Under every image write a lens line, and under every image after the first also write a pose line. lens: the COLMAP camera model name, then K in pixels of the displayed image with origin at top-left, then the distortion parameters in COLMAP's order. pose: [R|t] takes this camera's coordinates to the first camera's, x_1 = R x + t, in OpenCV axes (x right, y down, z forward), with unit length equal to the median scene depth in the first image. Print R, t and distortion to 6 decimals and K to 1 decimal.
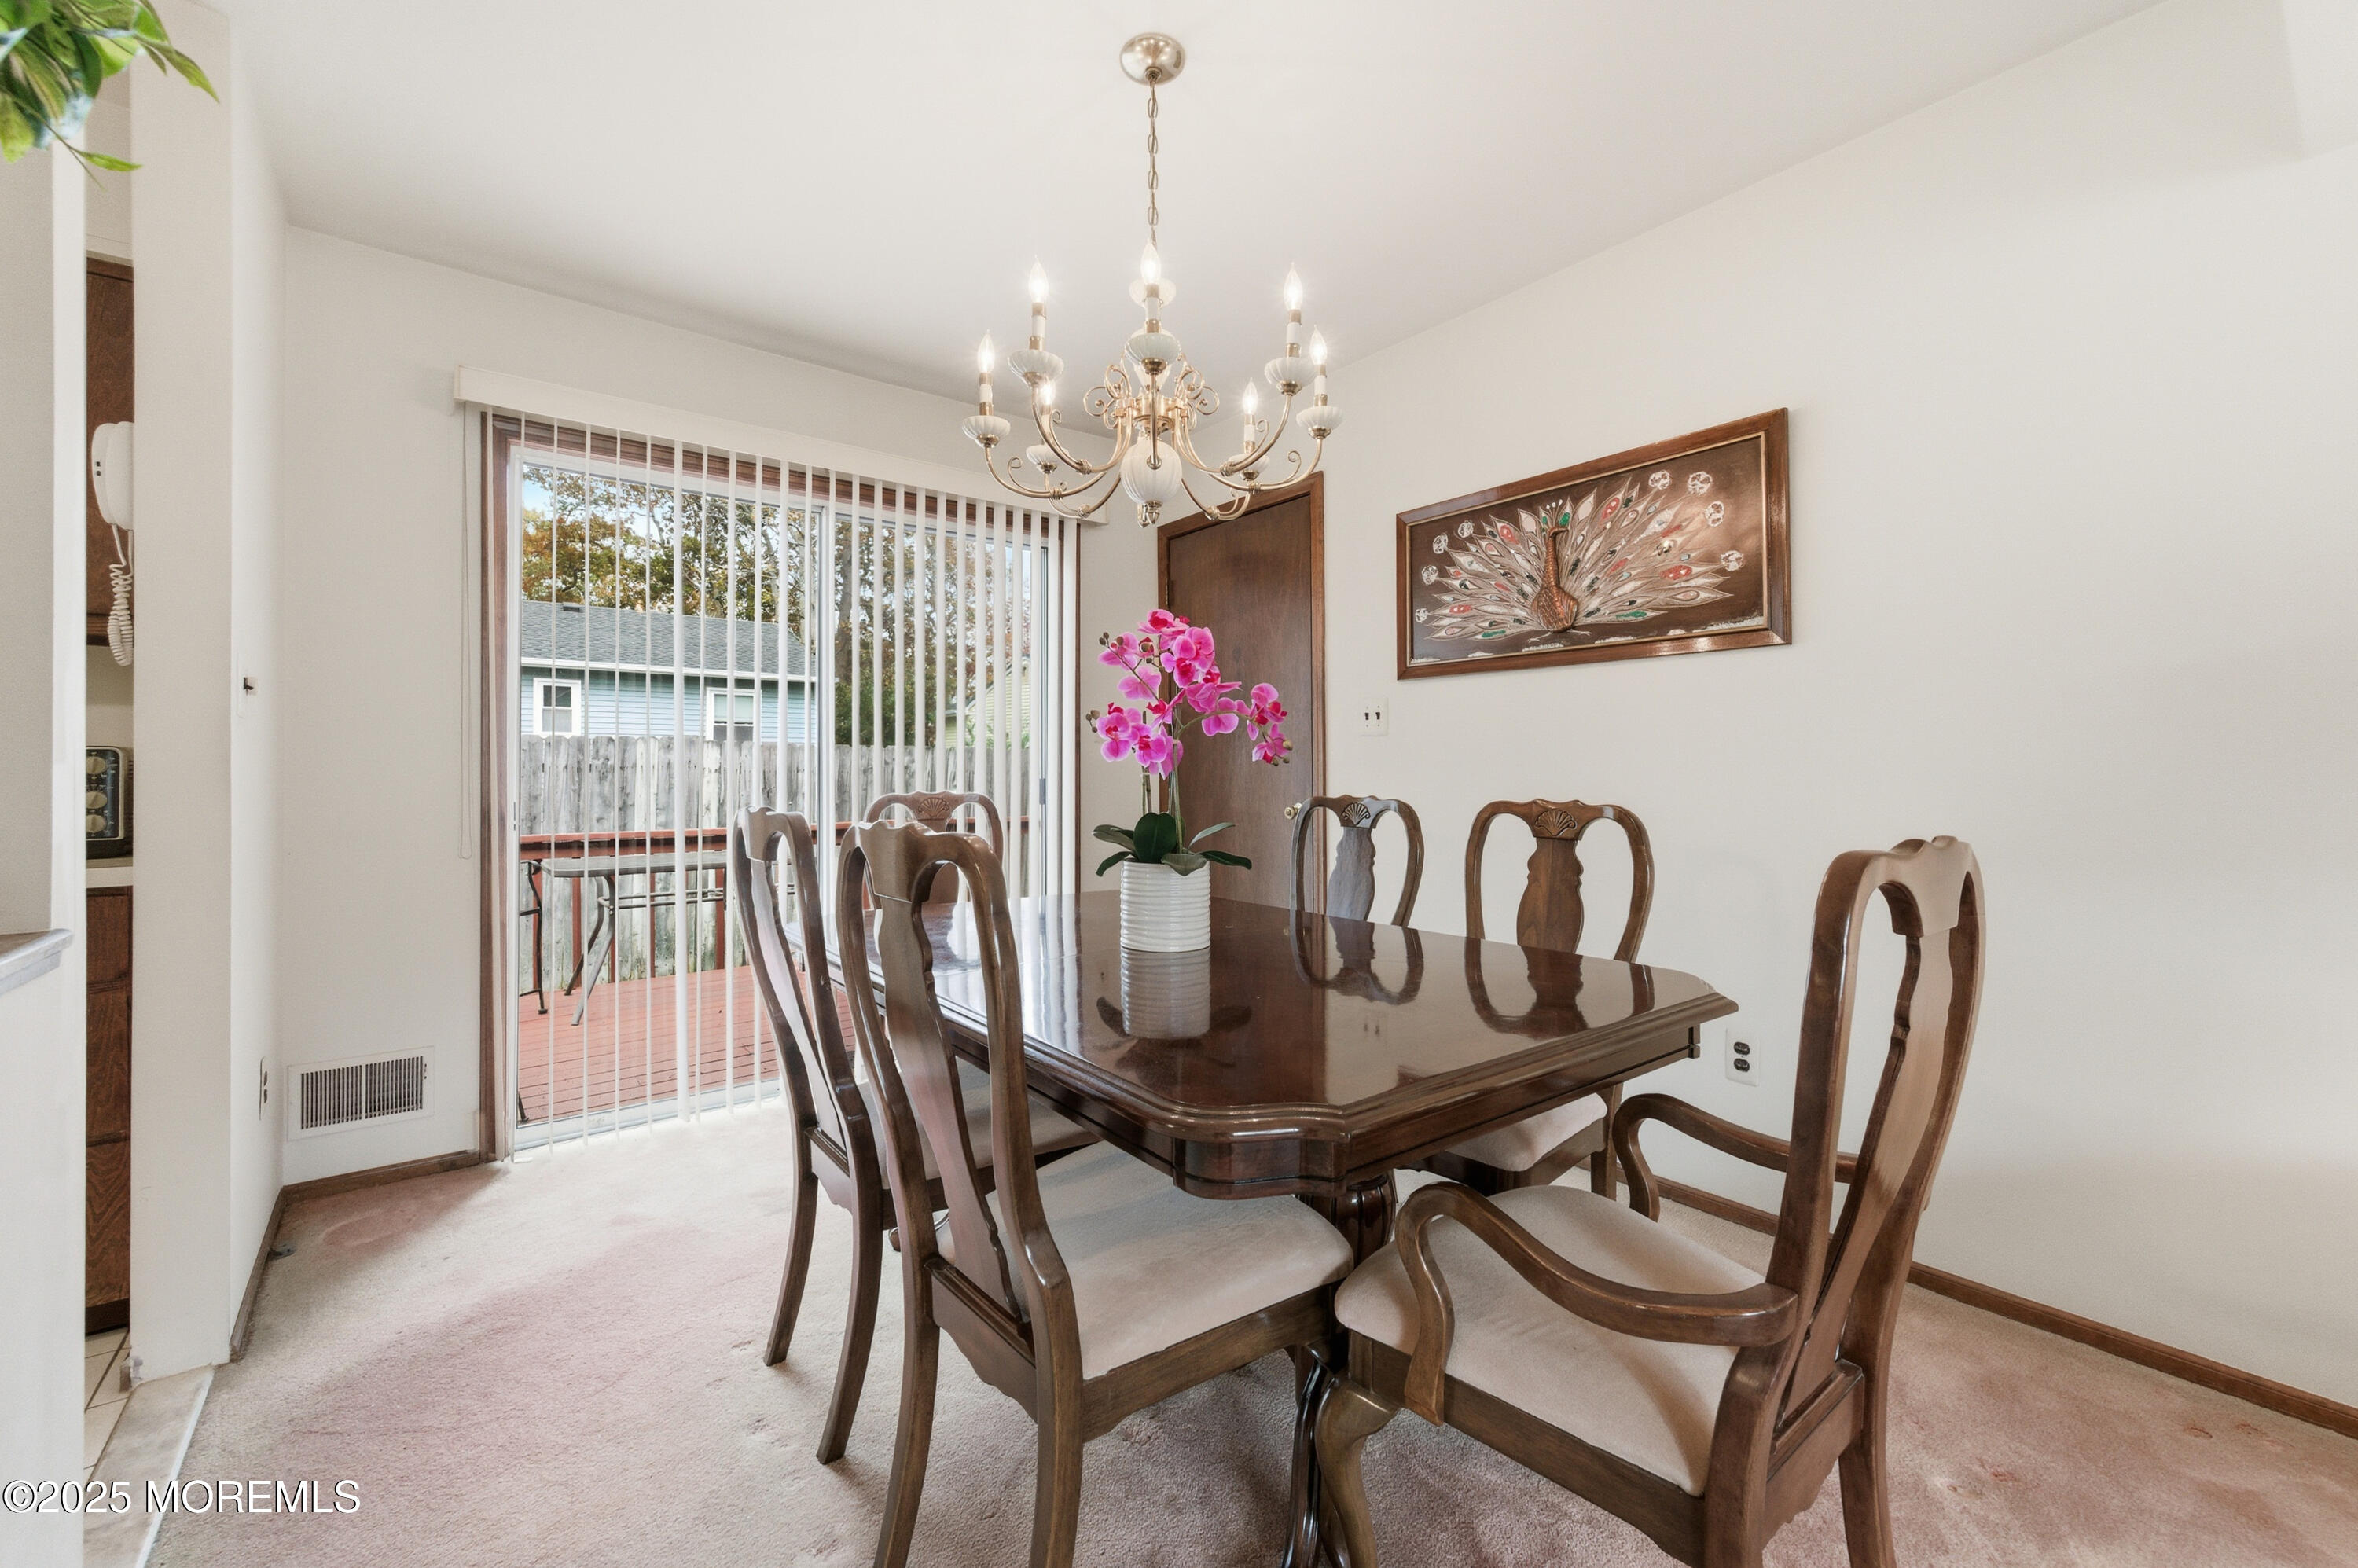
lens RADIAL K [[951.2, 0, 1191.9], [0, 951.2, 771.1], [0, 0, 1]] dist [0.001529, 0.000080]
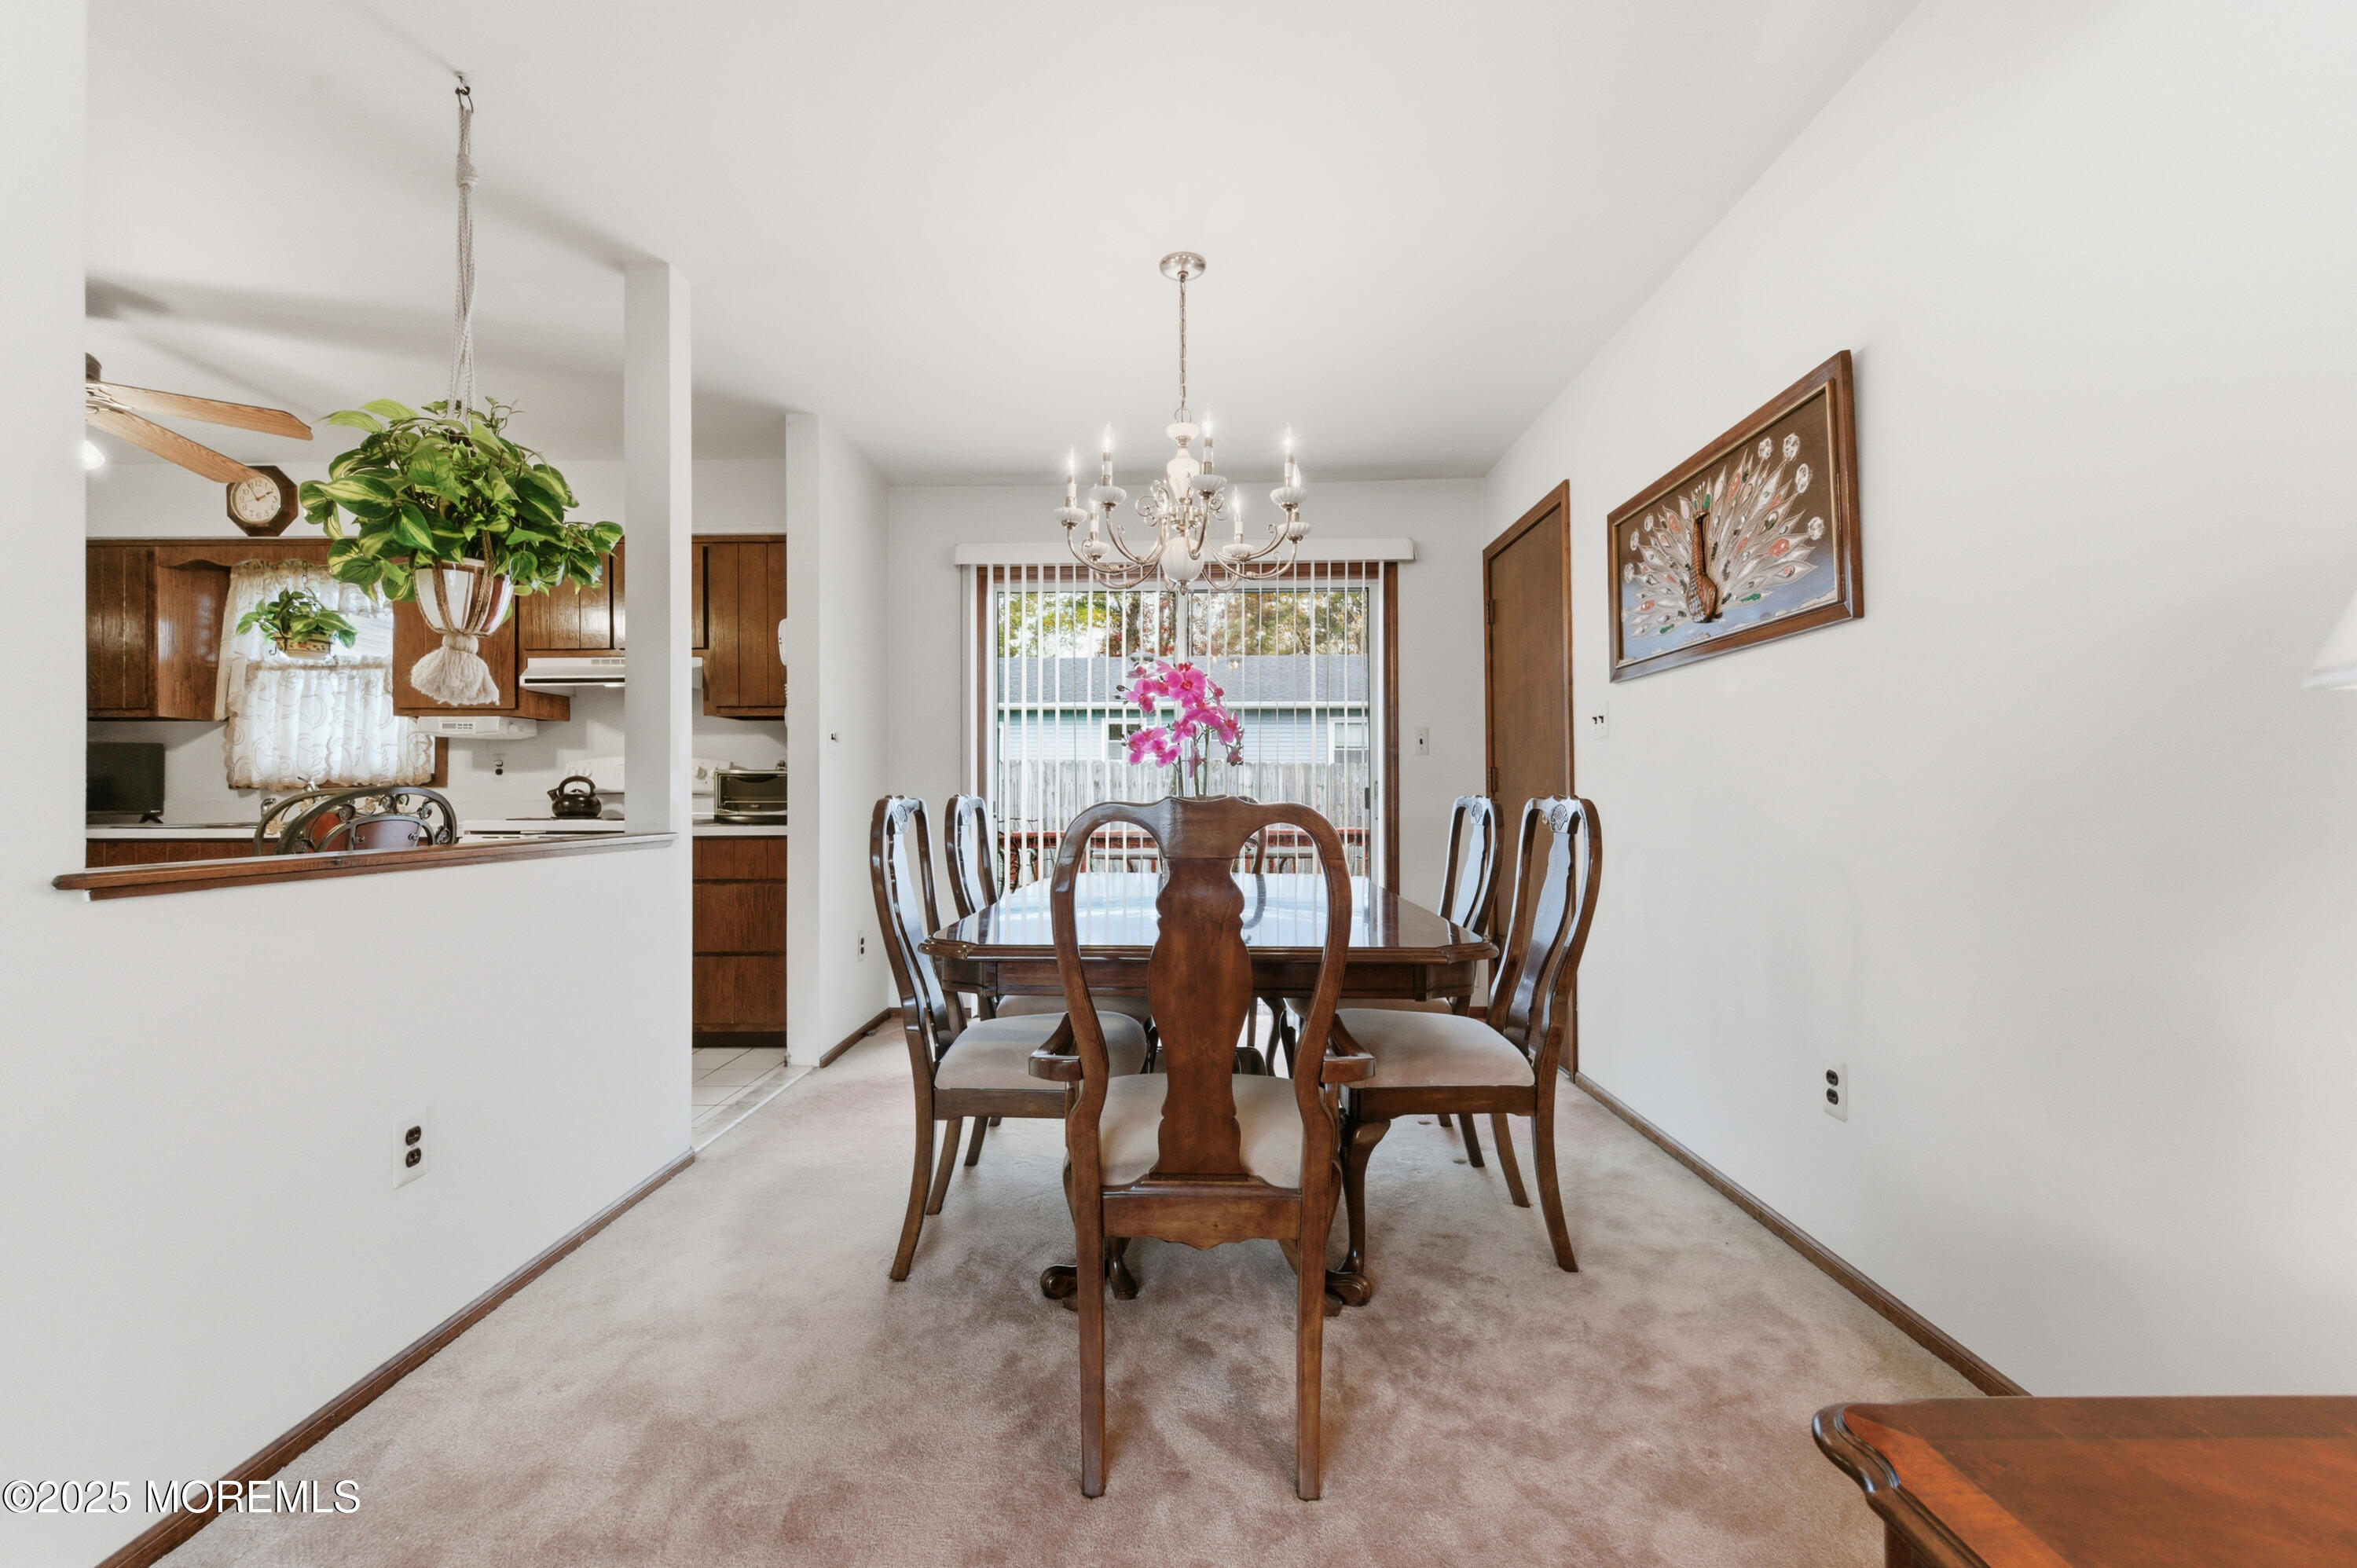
lens RADIAL K [[958.4, 0, 1175.7], [0, 958.4, 791.9], [0, 0, 1]] dist [0.001453, 0.000206]
pose [[0.767653, -0.005081, -0.640846, 0.602566], [0.004903, 0.999986, -0.002056, 0.021892], [0.640847, -0.001563, 0.767667, -0.065909]]
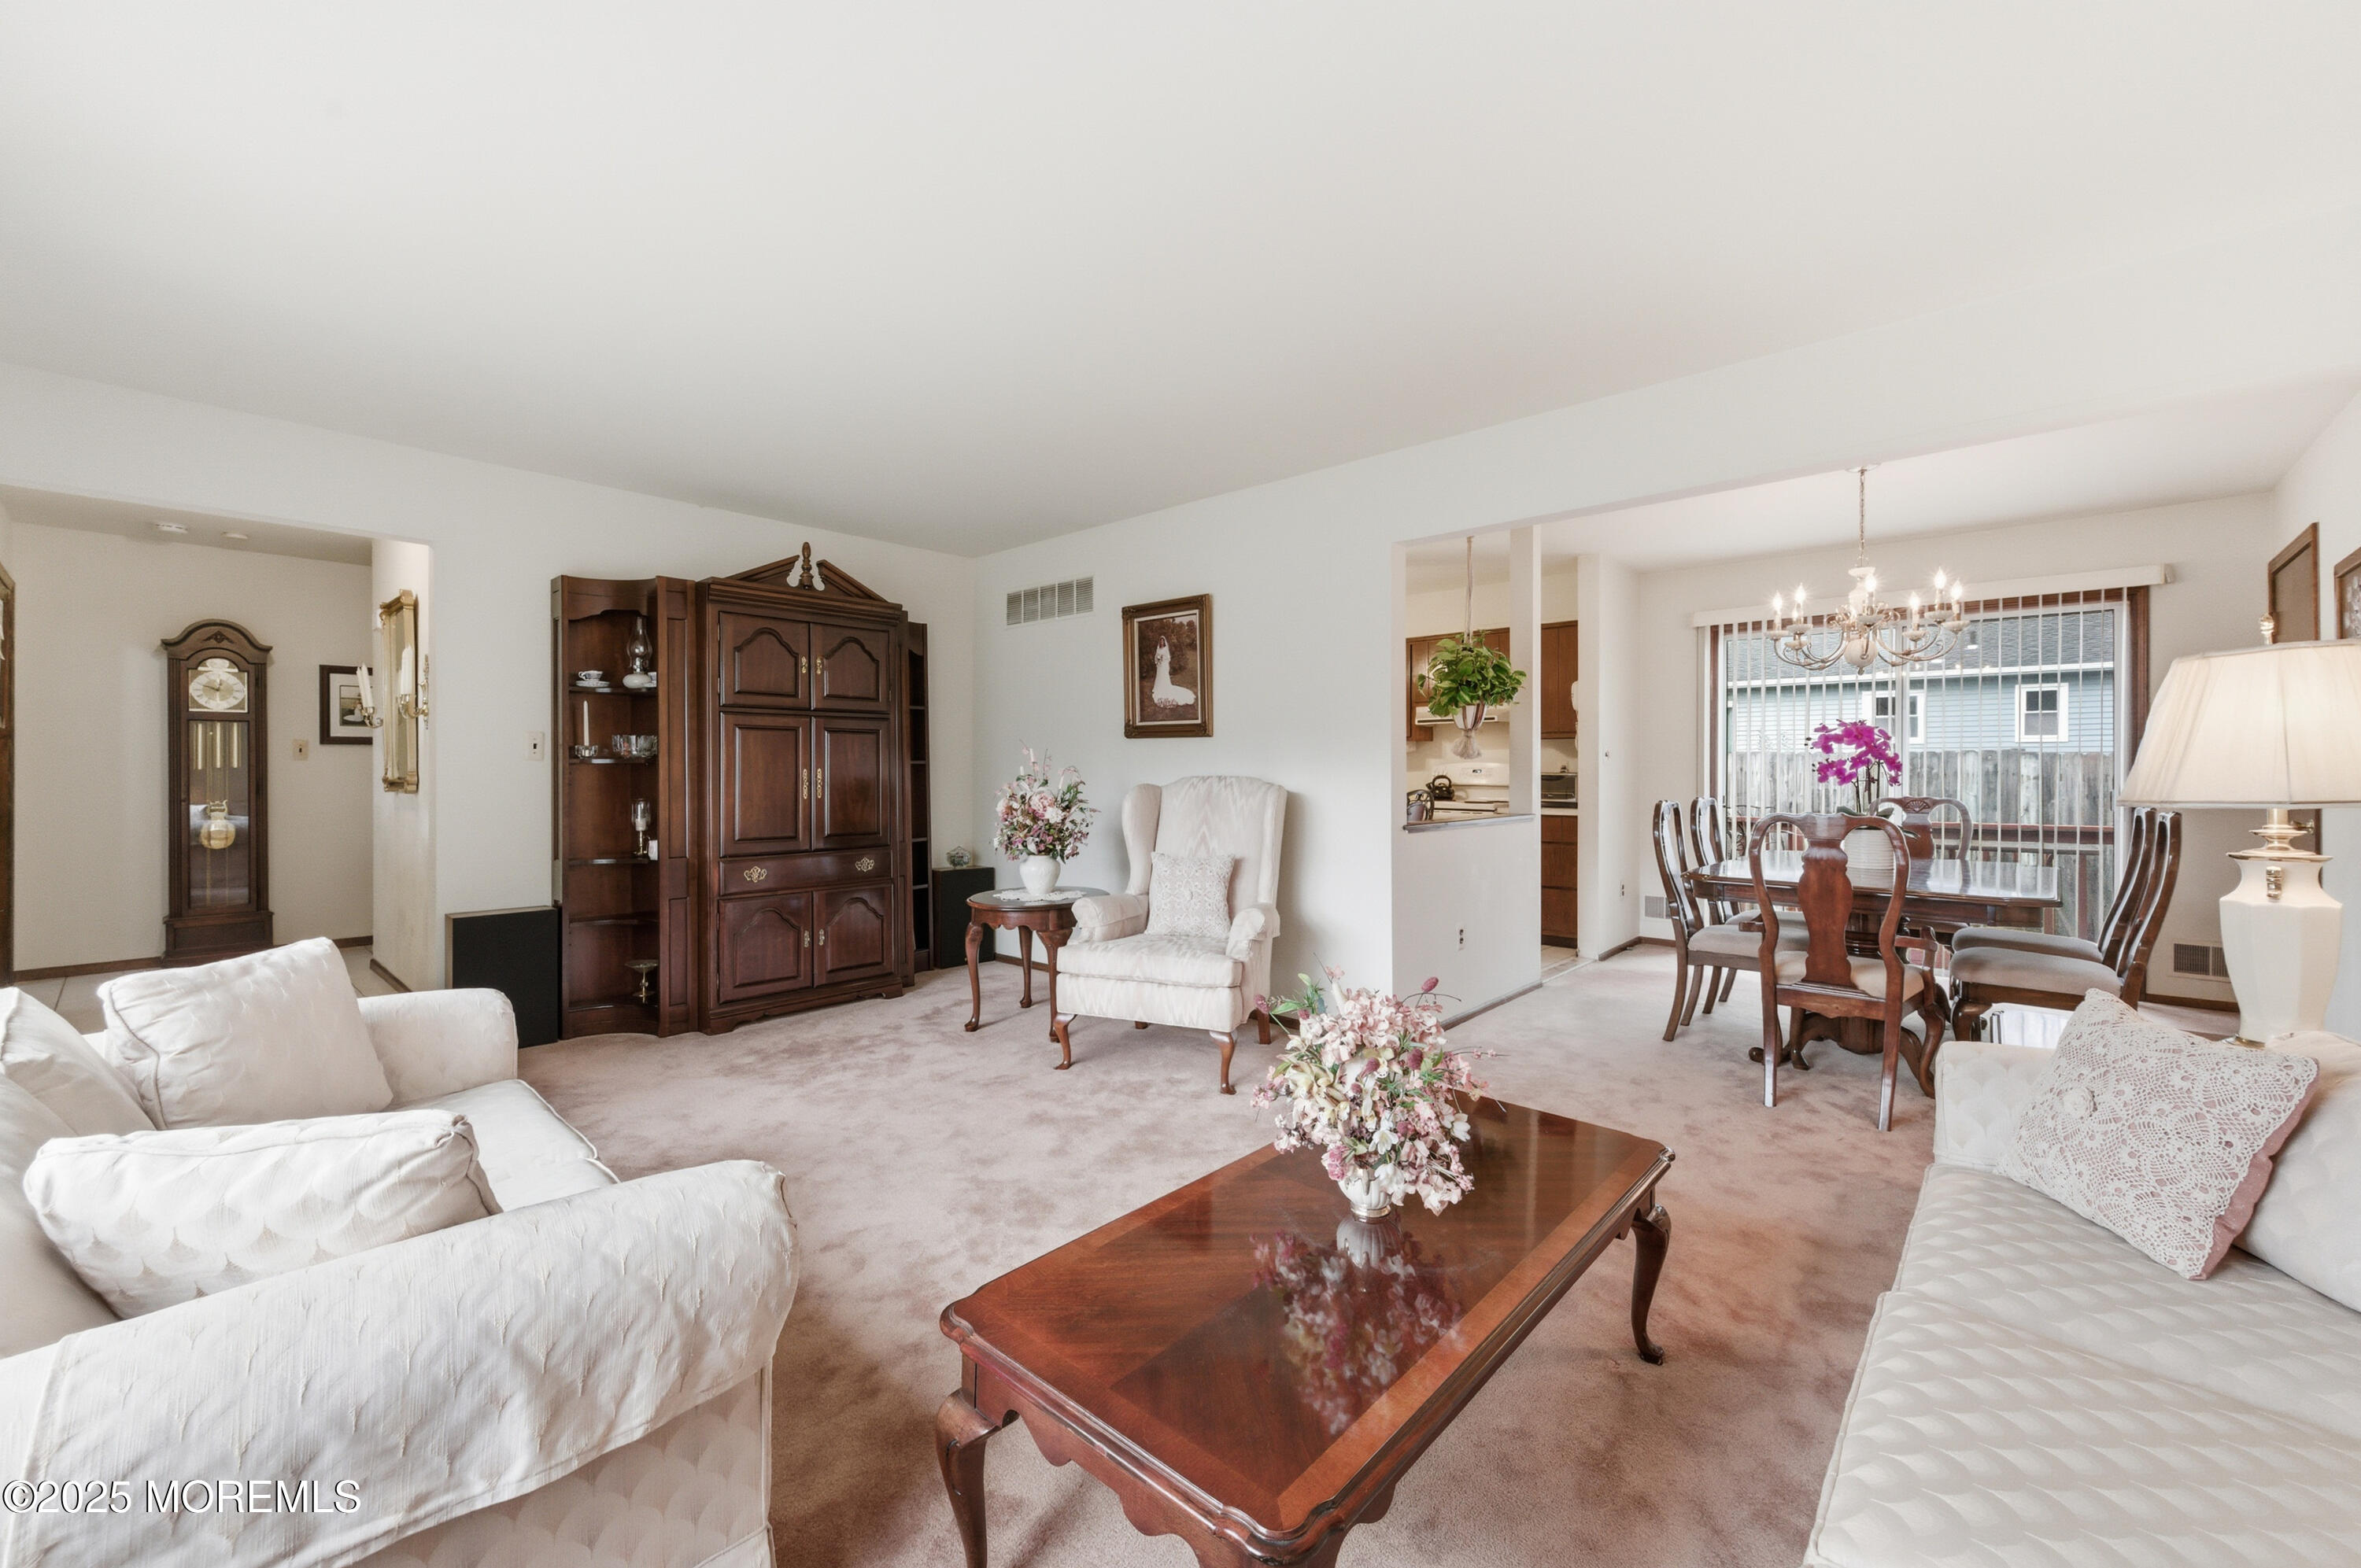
lens RADIAL K [[932.1, 0, 1170.9], [0, 932.1, 767.5], [0, 0, 1]] dist [0.007275, -0.000183]
pose [[0.151108, -0.001011, -0.988517, 1.322500], [0.000824, 0.999999, -0.000897, -0.033612], [0.988517, -0.000679, 0.151109, -0.650455]]
